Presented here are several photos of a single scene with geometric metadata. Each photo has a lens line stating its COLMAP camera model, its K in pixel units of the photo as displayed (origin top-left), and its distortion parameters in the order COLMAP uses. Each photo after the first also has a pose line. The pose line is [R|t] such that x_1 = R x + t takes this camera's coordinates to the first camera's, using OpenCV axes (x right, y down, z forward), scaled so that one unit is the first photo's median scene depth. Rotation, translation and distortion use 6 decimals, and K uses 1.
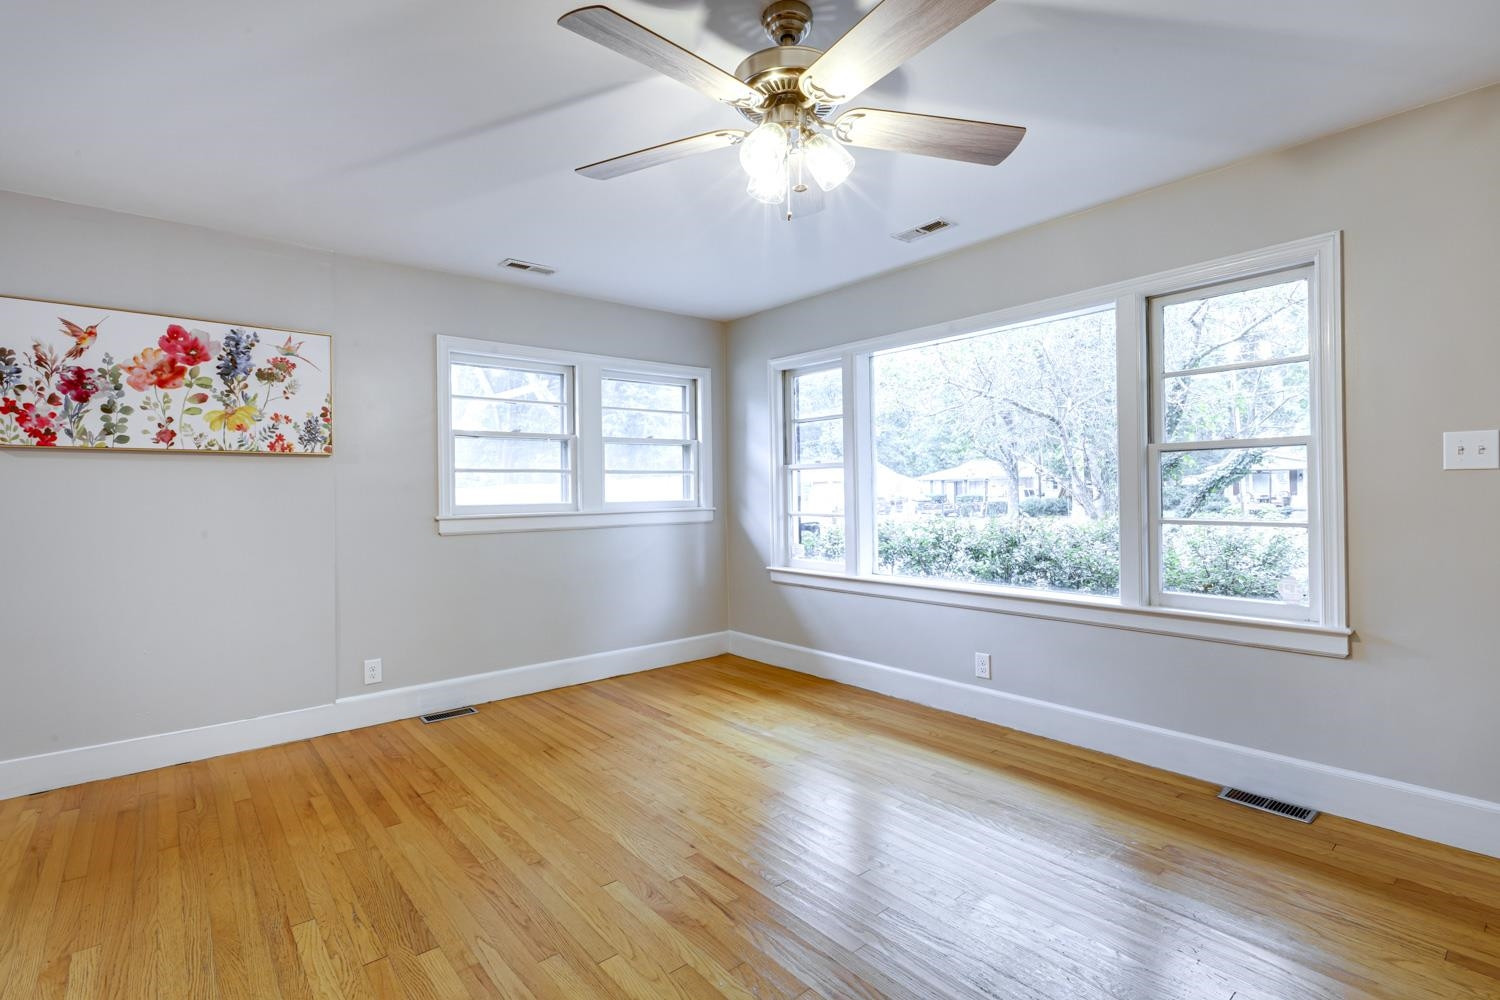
lens RADIAL K [[703.7, 0, 748.6], [0, 703.7, 497.4], [0, 0, 1]] dist [-0.000628, 0.000531]
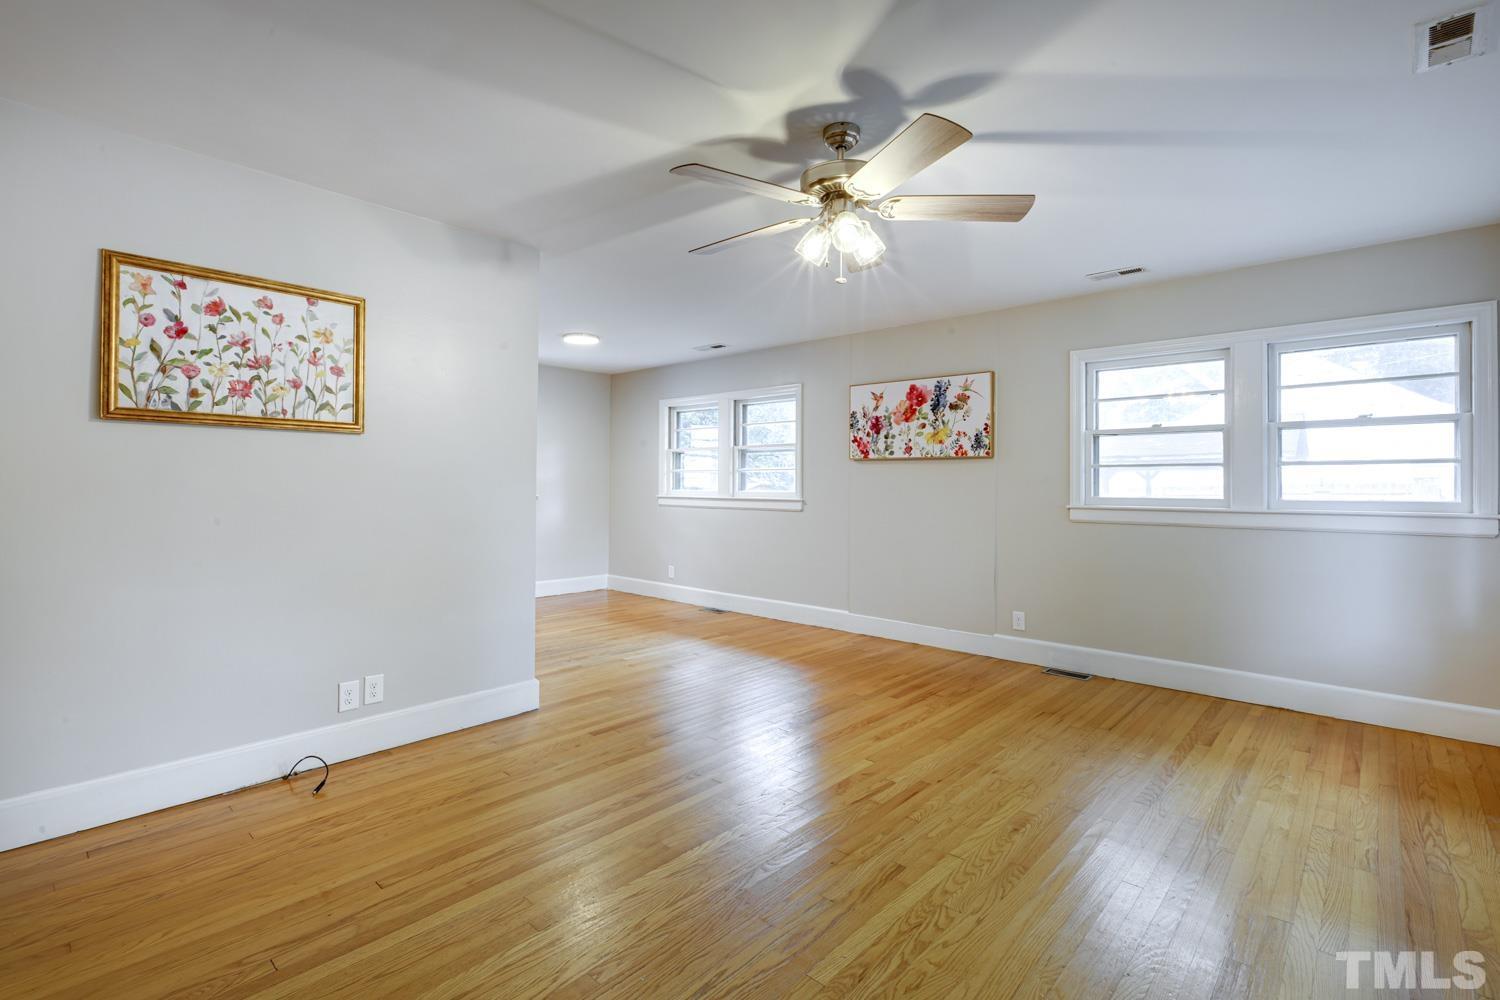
lens RADIAL K [[687.8, 0, 749.4], [0, 687.8, 486.5], [0, 0, 1]] dist [0.004283, 0.001278]
pose [[0.138013, 0.017632, -0.990273, 0.776108], [-0.014526, 0.999770, 0.015777, -0.018369], [0.990324, 0.012208, 0.138237, 0.378664]]
